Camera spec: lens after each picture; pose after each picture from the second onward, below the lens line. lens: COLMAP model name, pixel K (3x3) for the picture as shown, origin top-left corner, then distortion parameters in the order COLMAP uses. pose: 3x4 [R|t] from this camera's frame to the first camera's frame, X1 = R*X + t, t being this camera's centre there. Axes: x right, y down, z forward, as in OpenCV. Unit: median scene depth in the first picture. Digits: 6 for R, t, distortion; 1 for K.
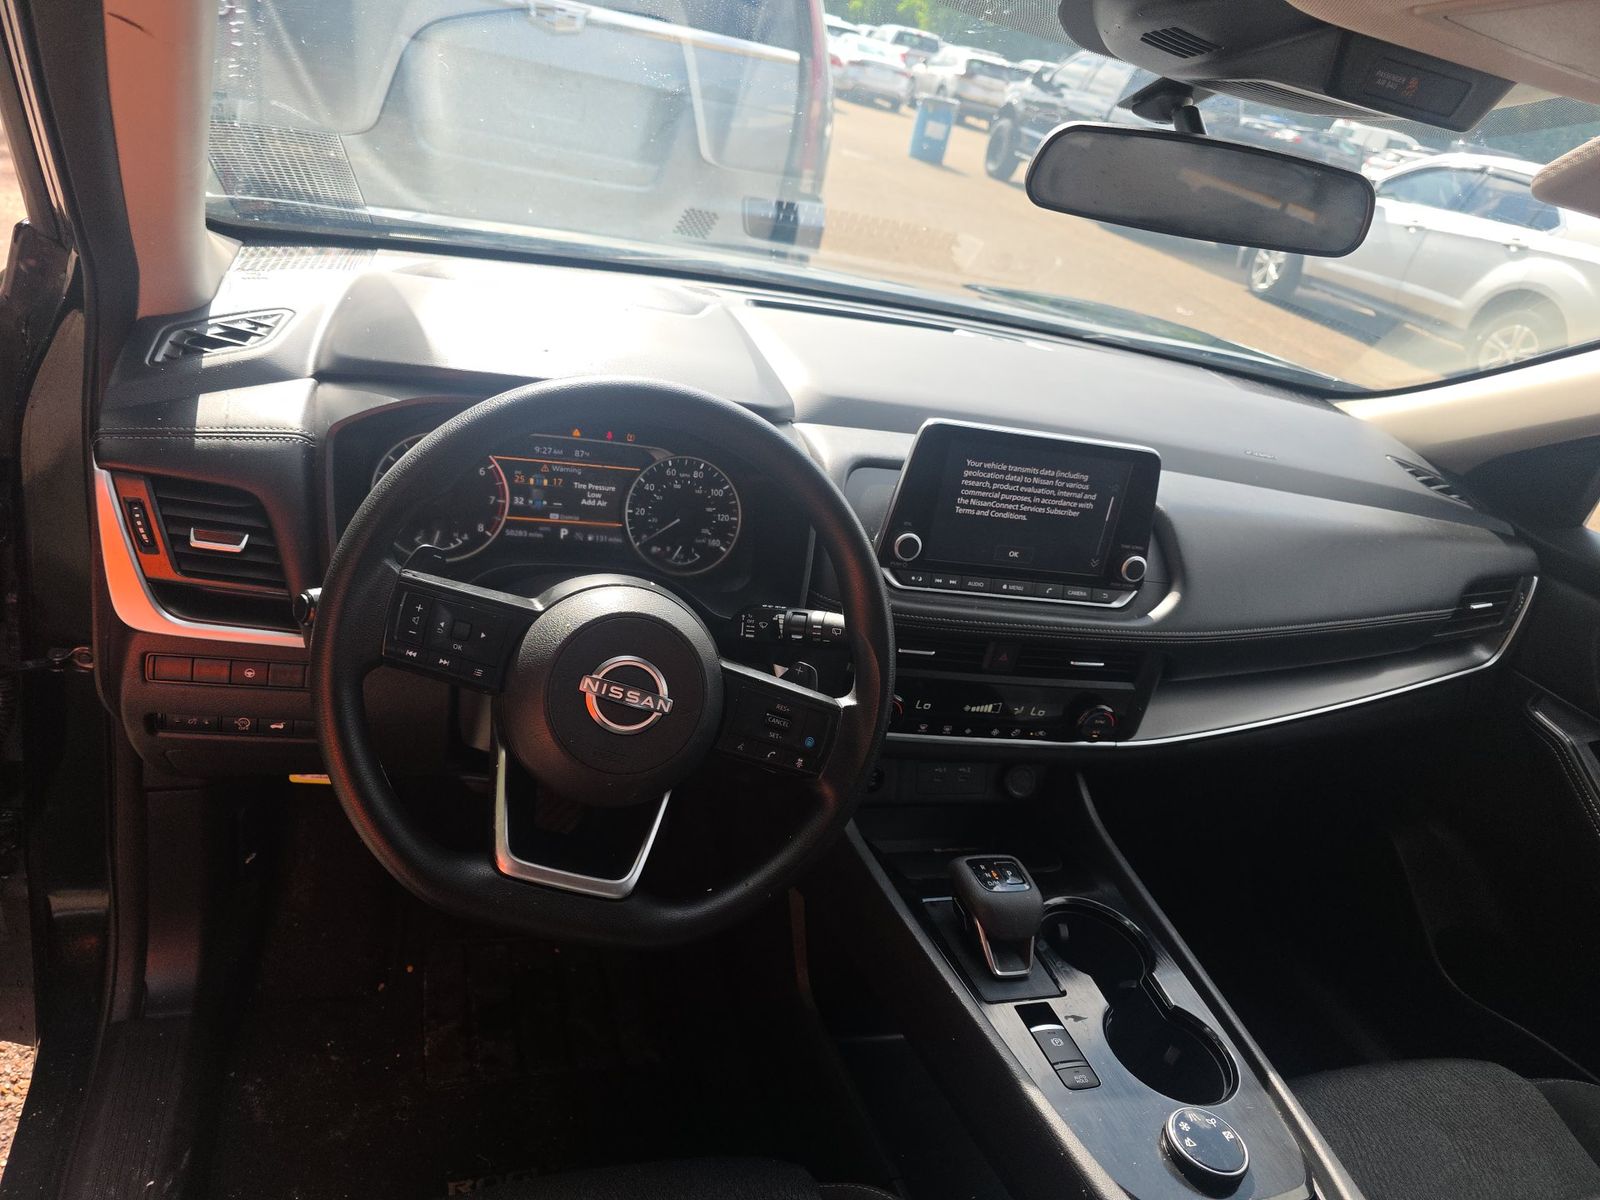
lens RADIAL K [[1067.2, 0, 799.4], [0, 1067.2, 639.8], [0, 0, 1]] dist [0.081157, -0.123442]
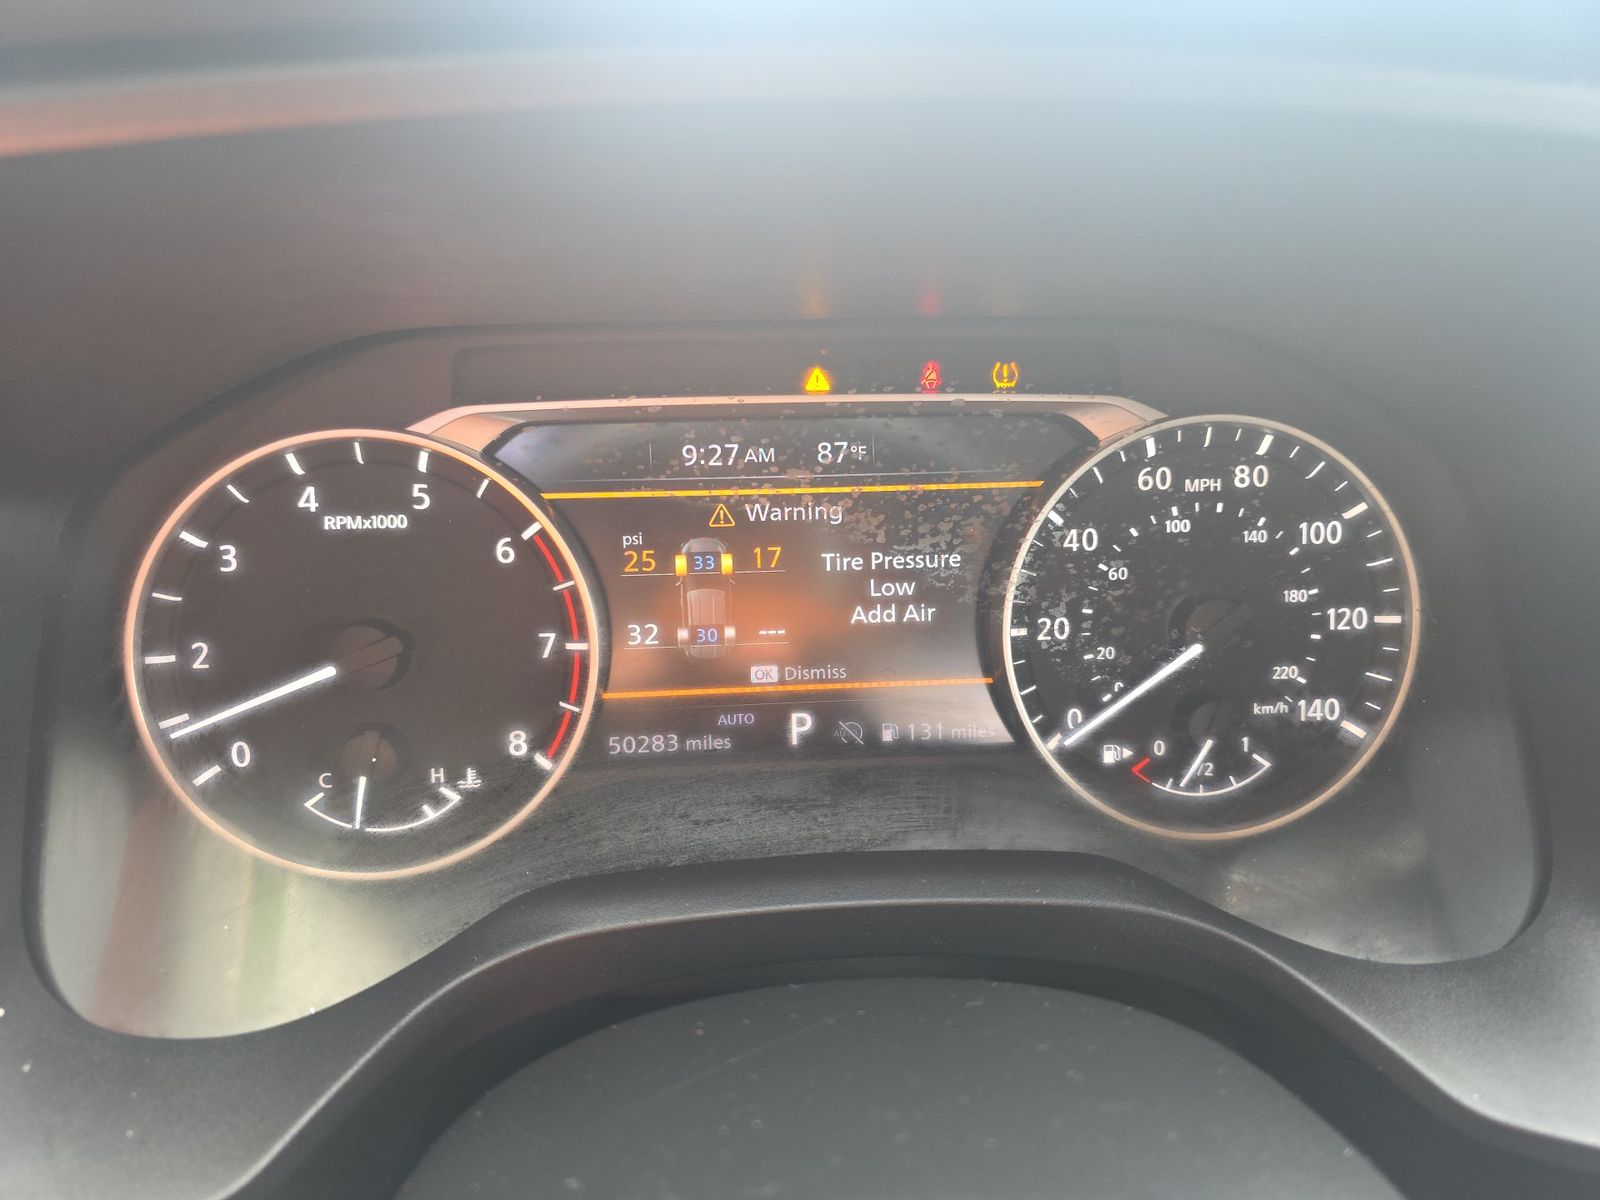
lens RADIAL K [[1083.5, 0, 828.9], [0, 1083.5, 600.1], [0, 0, 1]] dist [0.038354, -0.042277]
pose [[0.962457, -0.094487, -0.254458, -0.140262], [0.070456, 0.992289, -0.101974, -0.108574], [0.262131, 0.080217, 0.961693, 0.750461]]
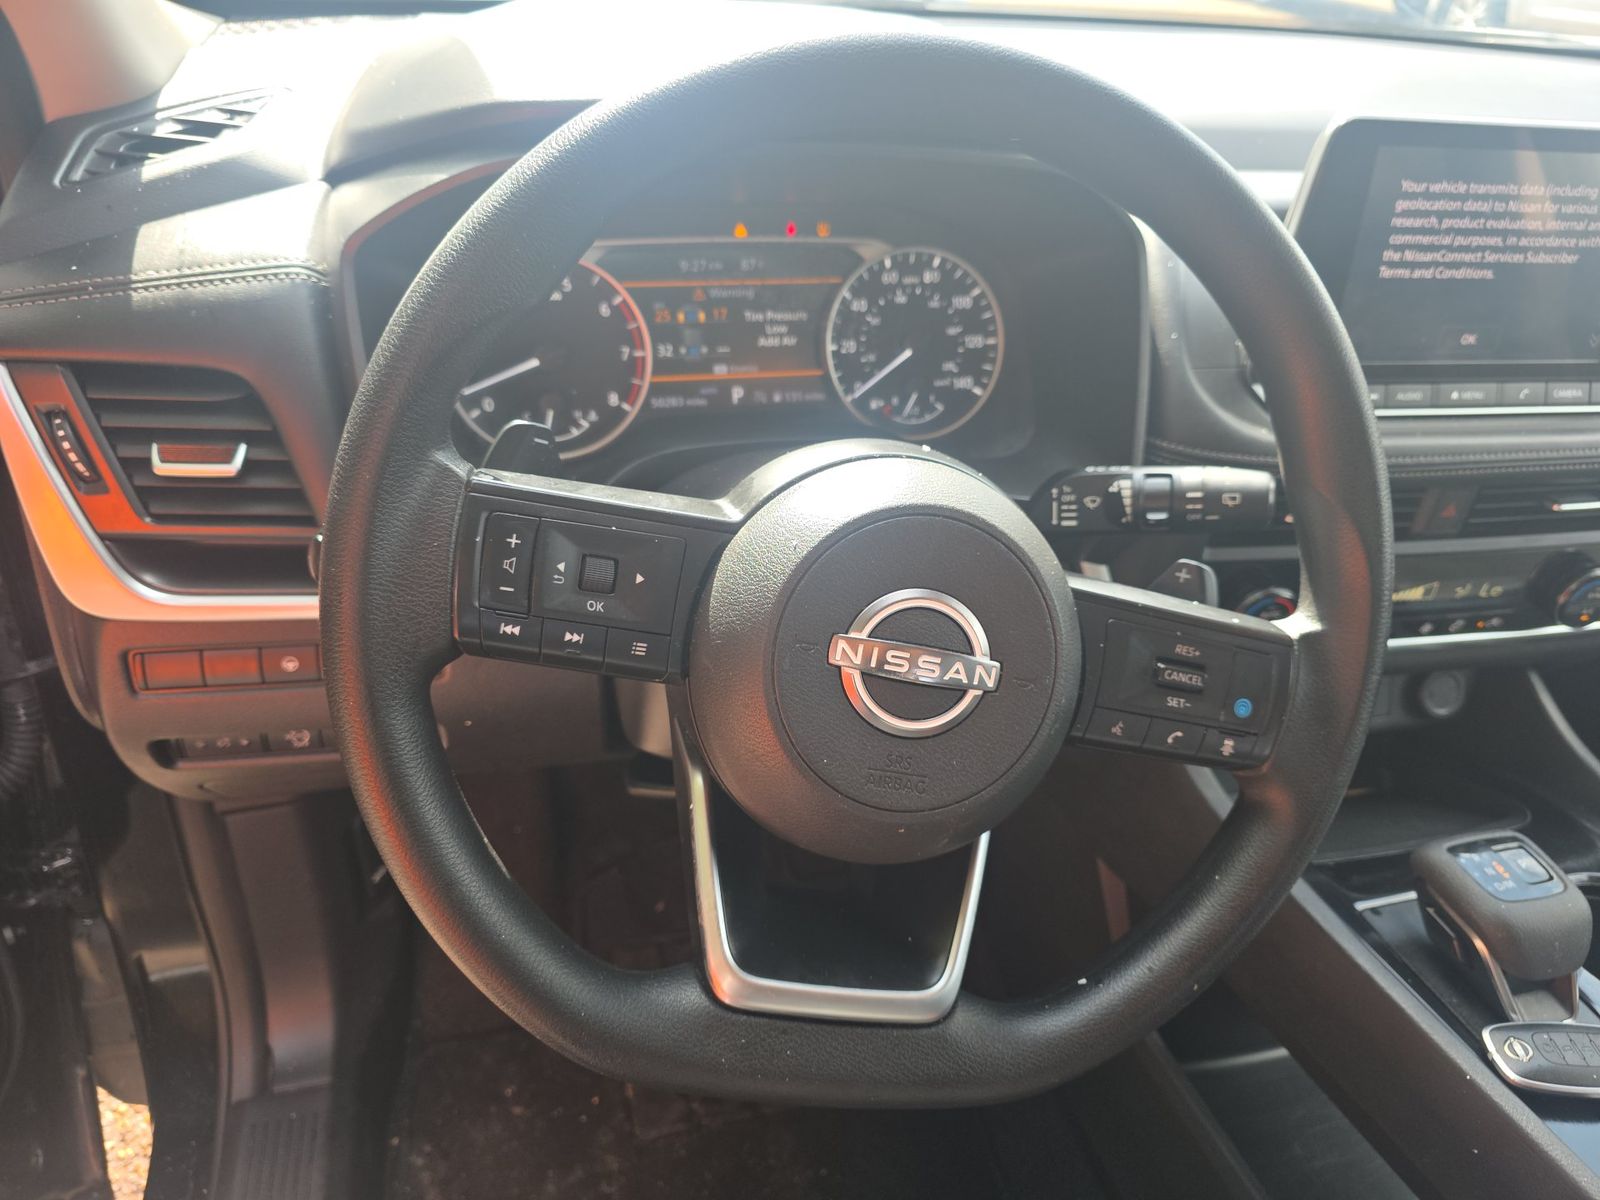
lens RADIAL K [[1078.6, 0, 836.5], [0, 1078.6, 602.3], [0, 0, 1]] dist [0.065072, -0.099367]
pose [[0.989337, -0.098315, -0.107457, -0.107333], [0.106309, 0.991768, 0.071376, -0.015403], [0.099556, -0.082039, 0.991644, 0.362232]]
